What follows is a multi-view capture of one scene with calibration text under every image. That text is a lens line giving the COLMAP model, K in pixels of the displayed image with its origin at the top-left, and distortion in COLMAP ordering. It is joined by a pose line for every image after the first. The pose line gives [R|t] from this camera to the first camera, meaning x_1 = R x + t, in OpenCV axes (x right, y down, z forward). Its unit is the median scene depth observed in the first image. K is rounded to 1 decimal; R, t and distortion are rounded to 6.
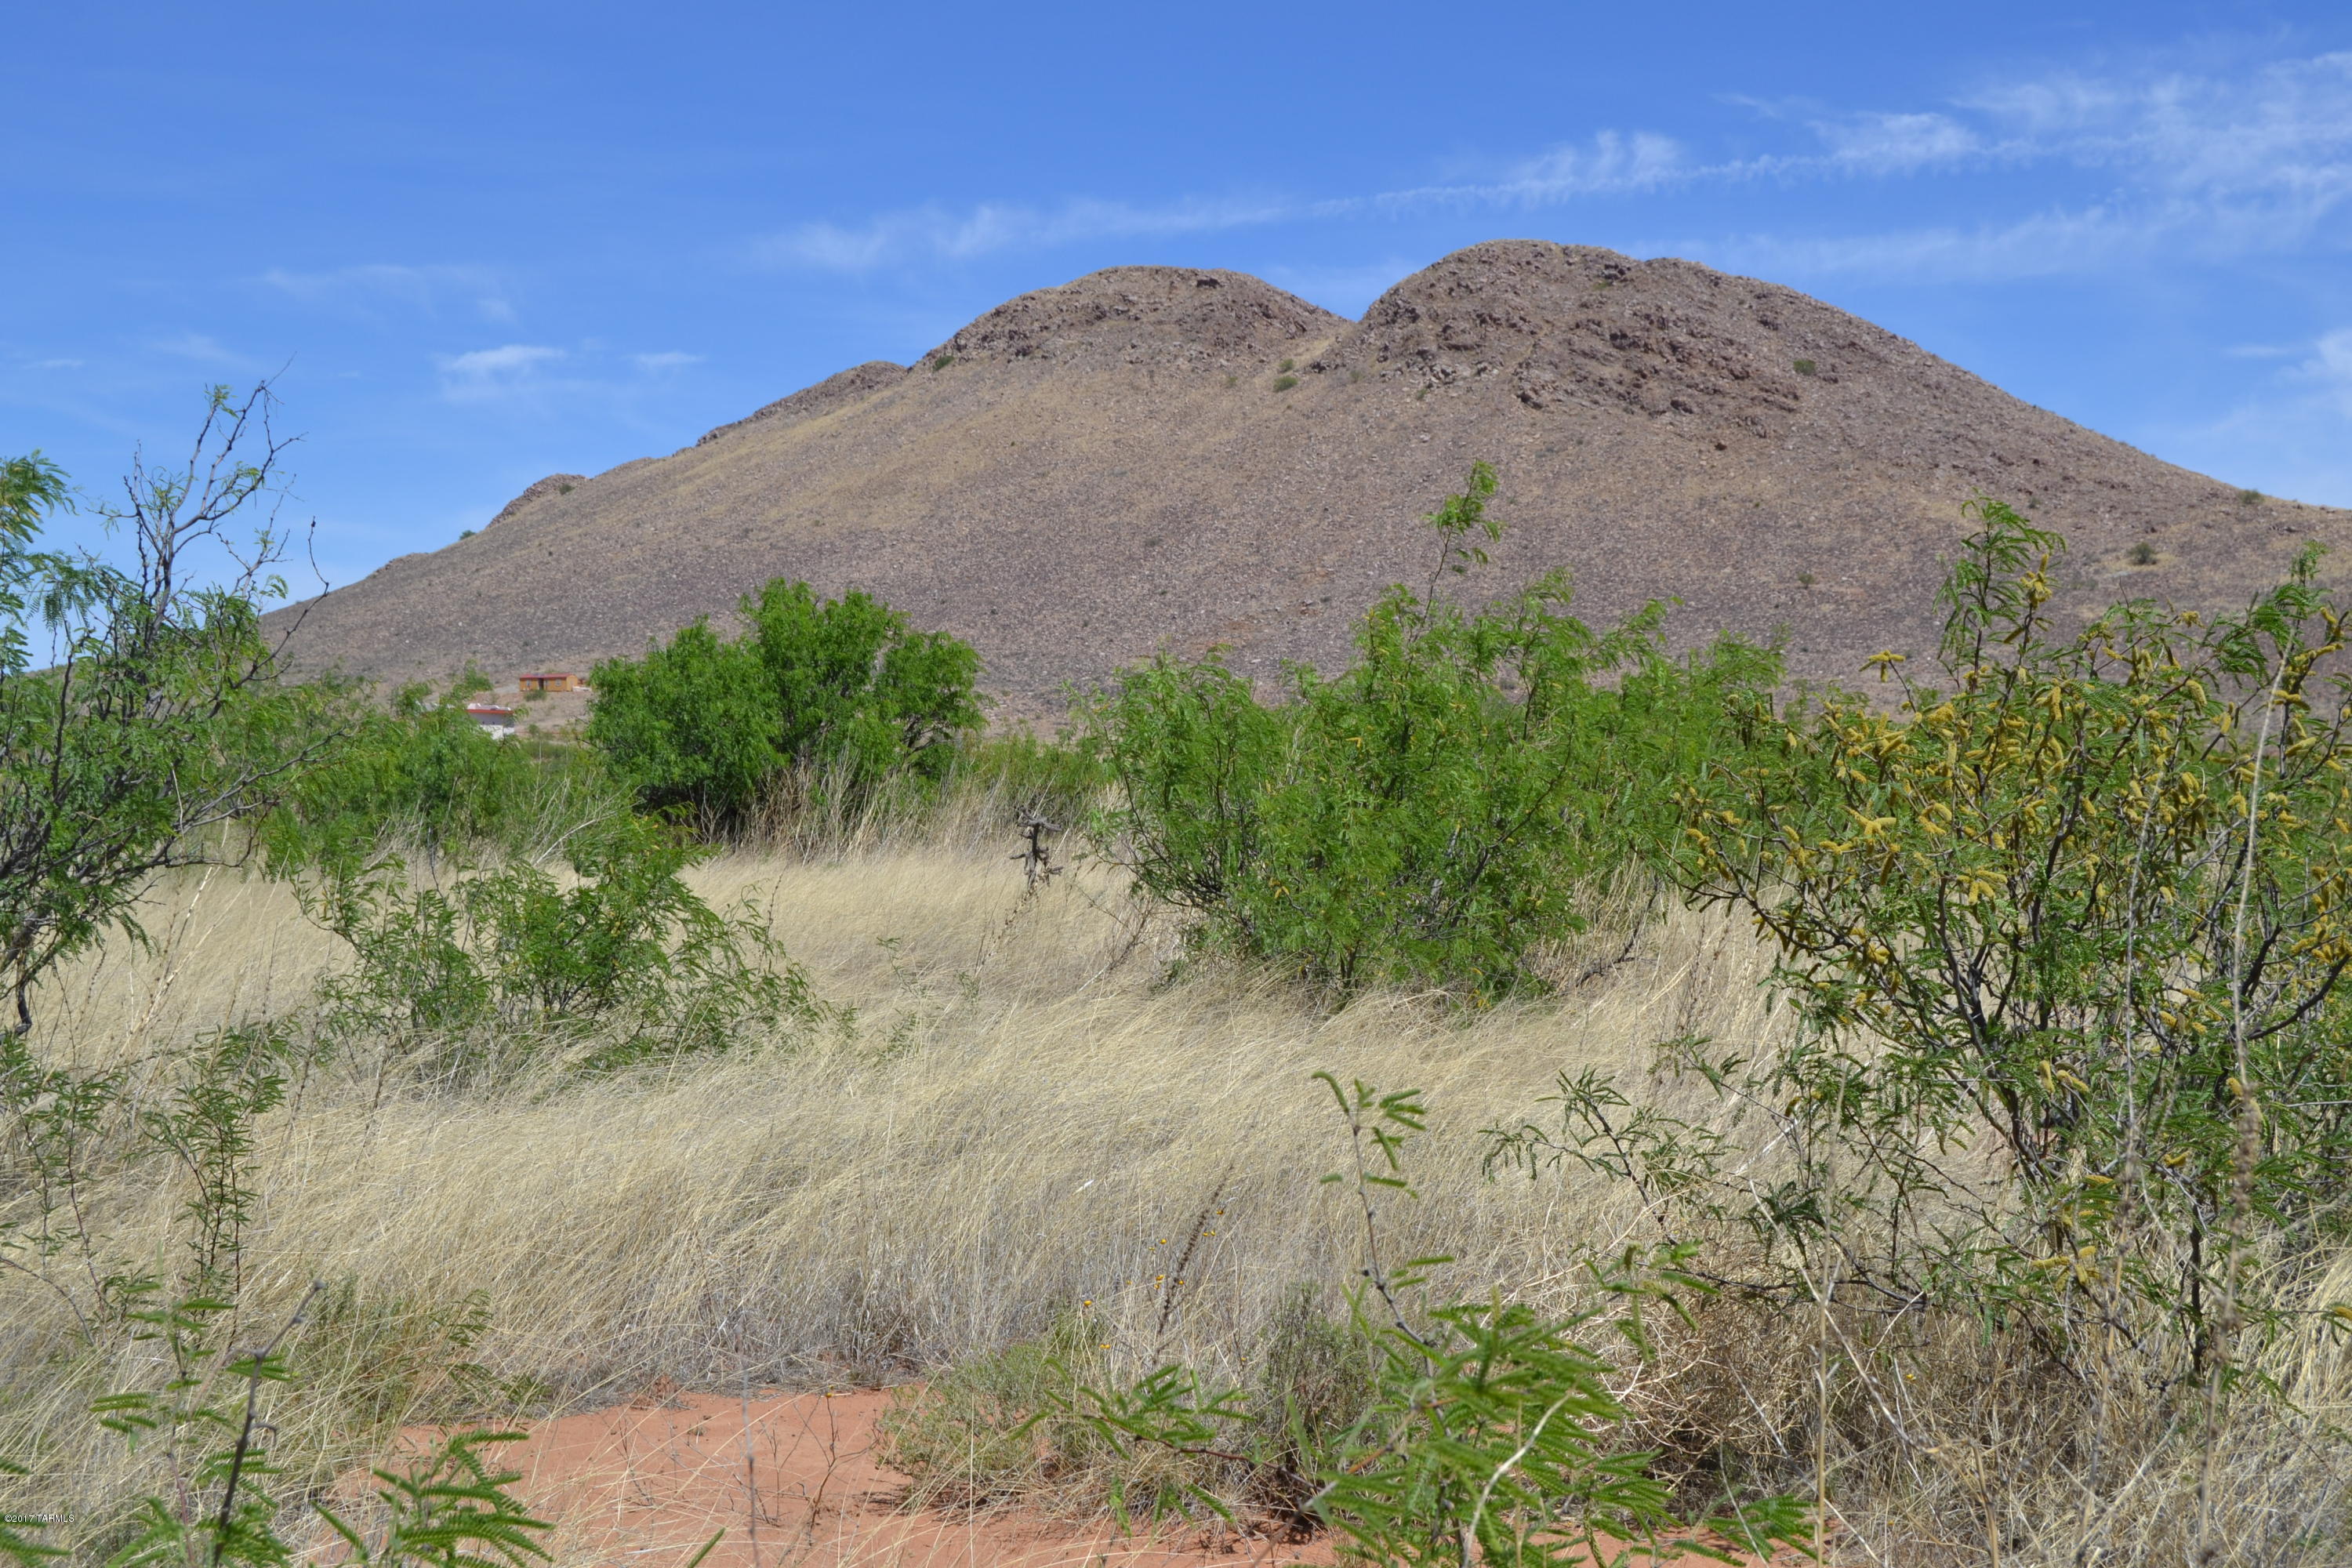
lens RADIAL K [[3293.8, 0, 1211.0], [0, 3293.8, 812.4], [0, 0, 1]] dist [-0.034651, 0.000000]
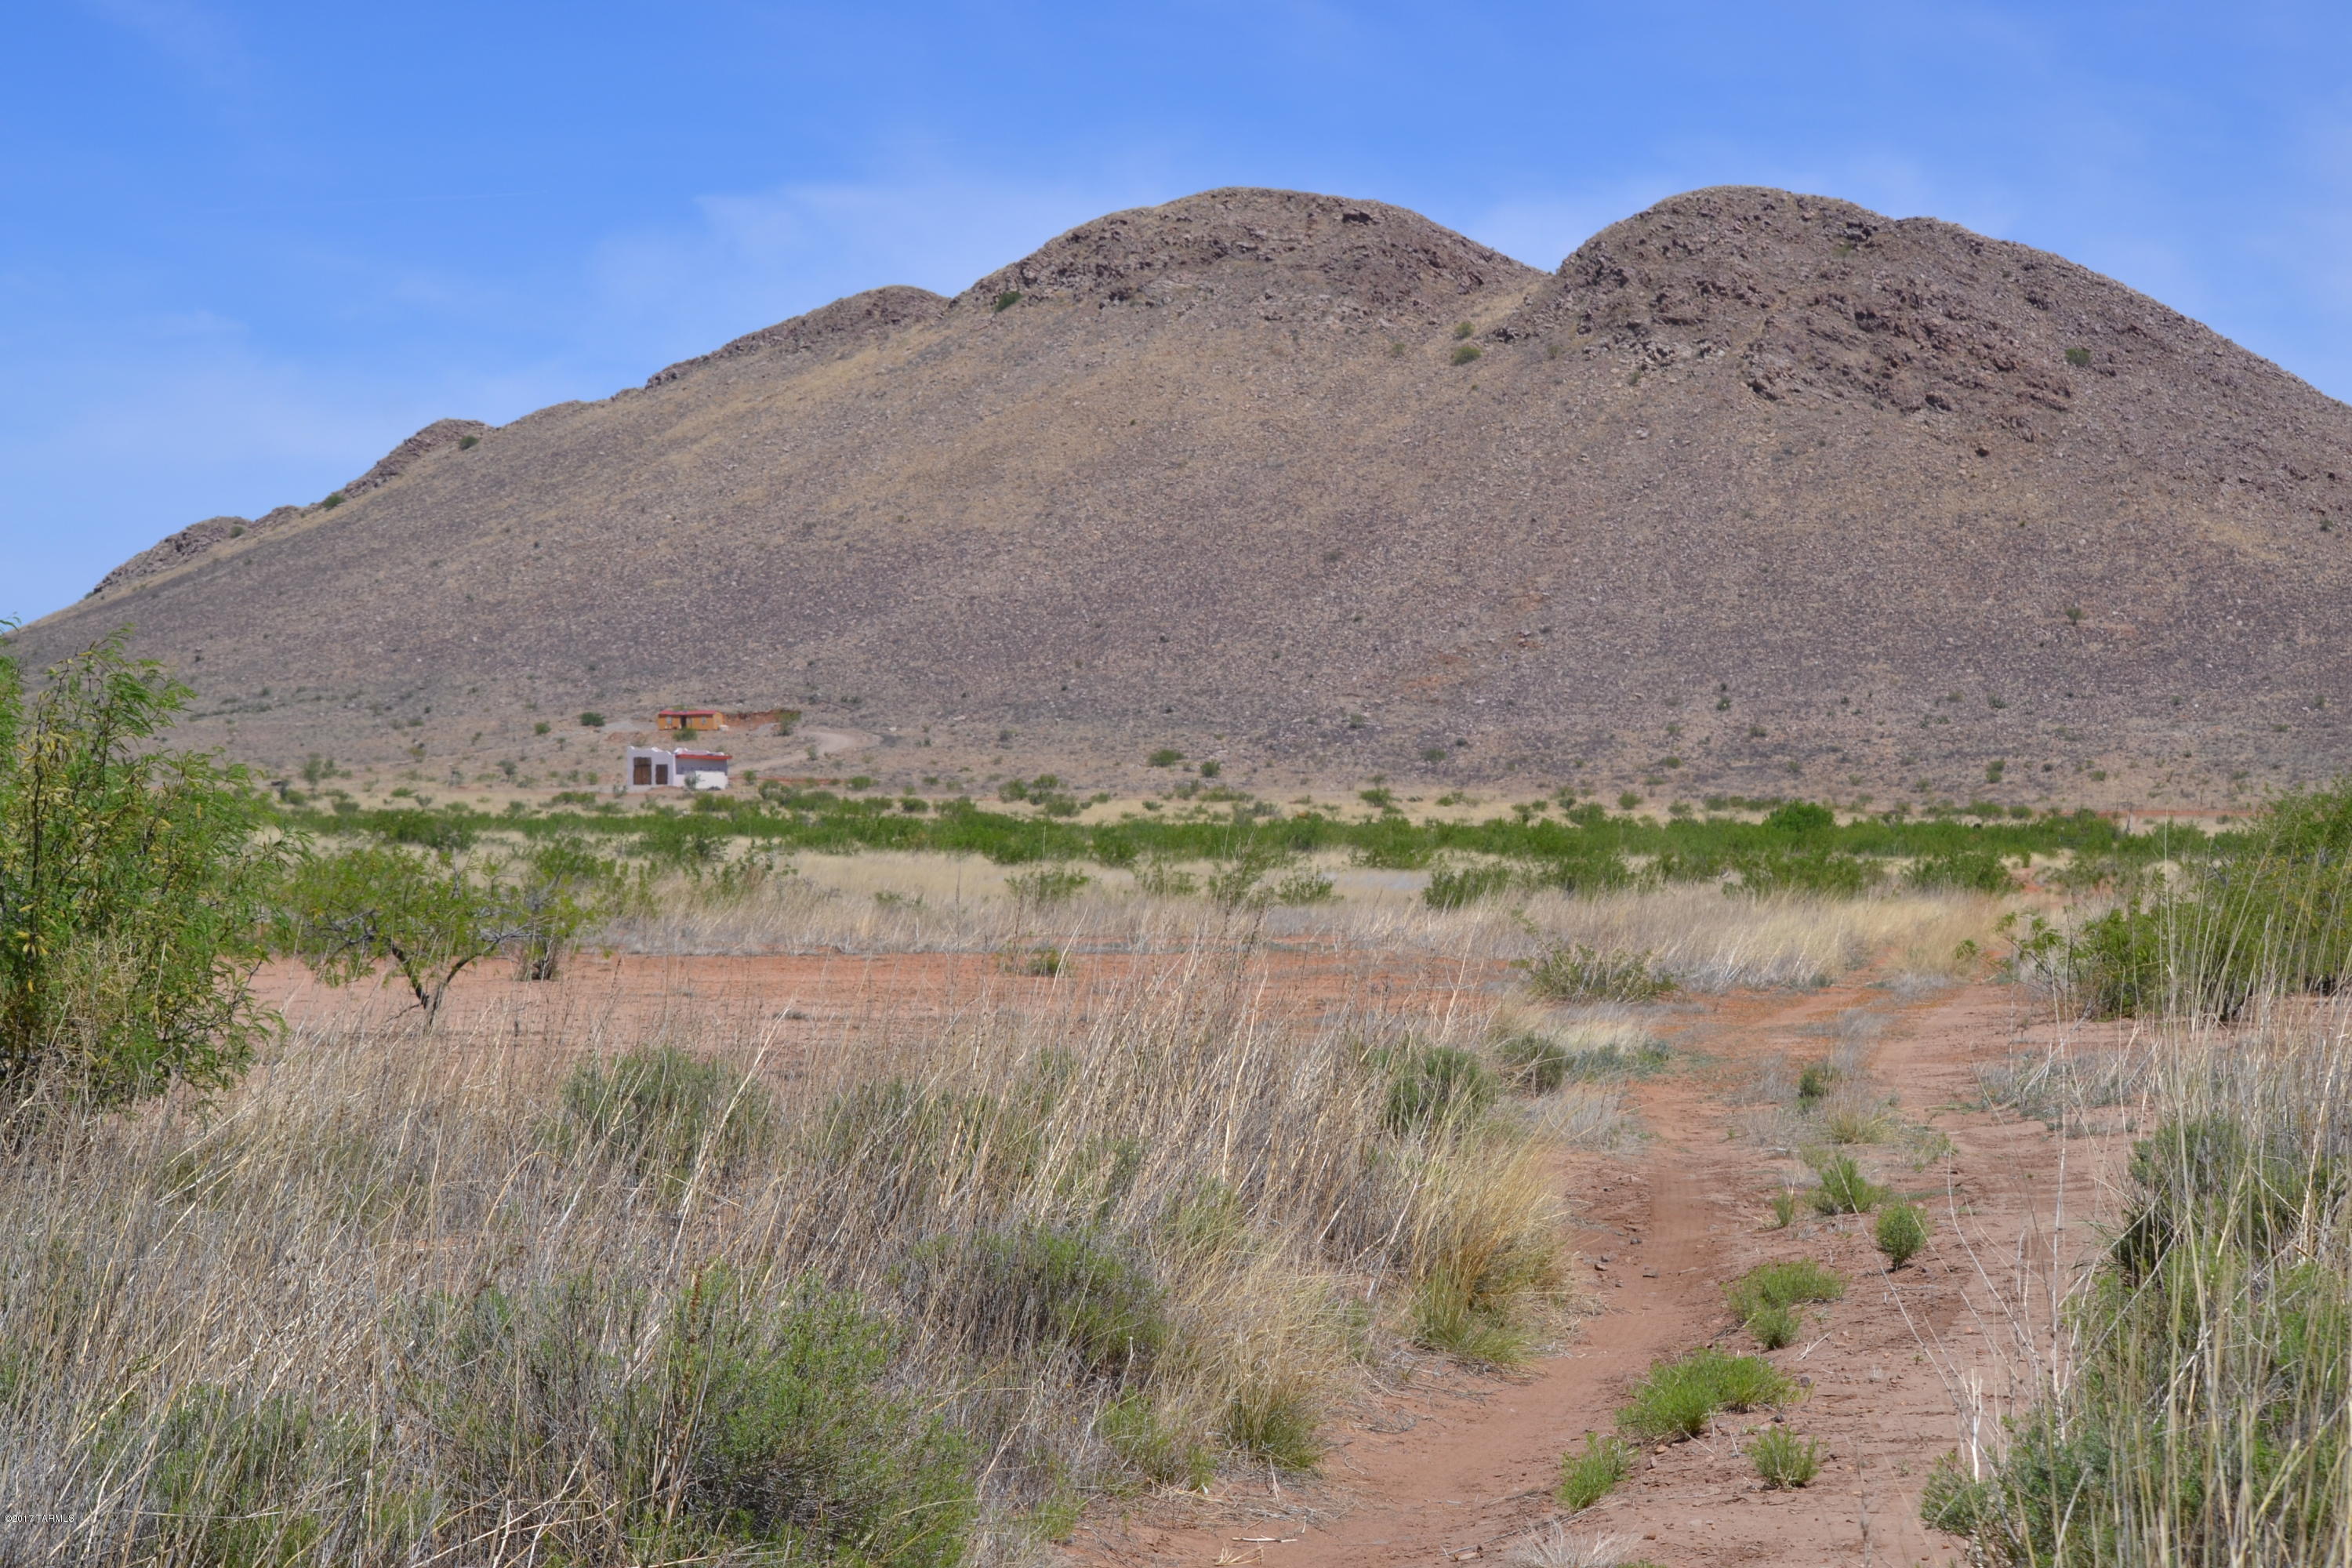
lens RADIAL K [[5863.5, 0, 1180.3], [0, 5863.5, 780.3], [0, 0, 1]] dist [-0.253437, 0.000000]
pose [[0.999884, 0.003673, 0.014759, -0.075374], [-0.003415, 0.999841, -0.017478, 0.003903], [-0.014821, 0.017425, 0.999738, -0.508122]]
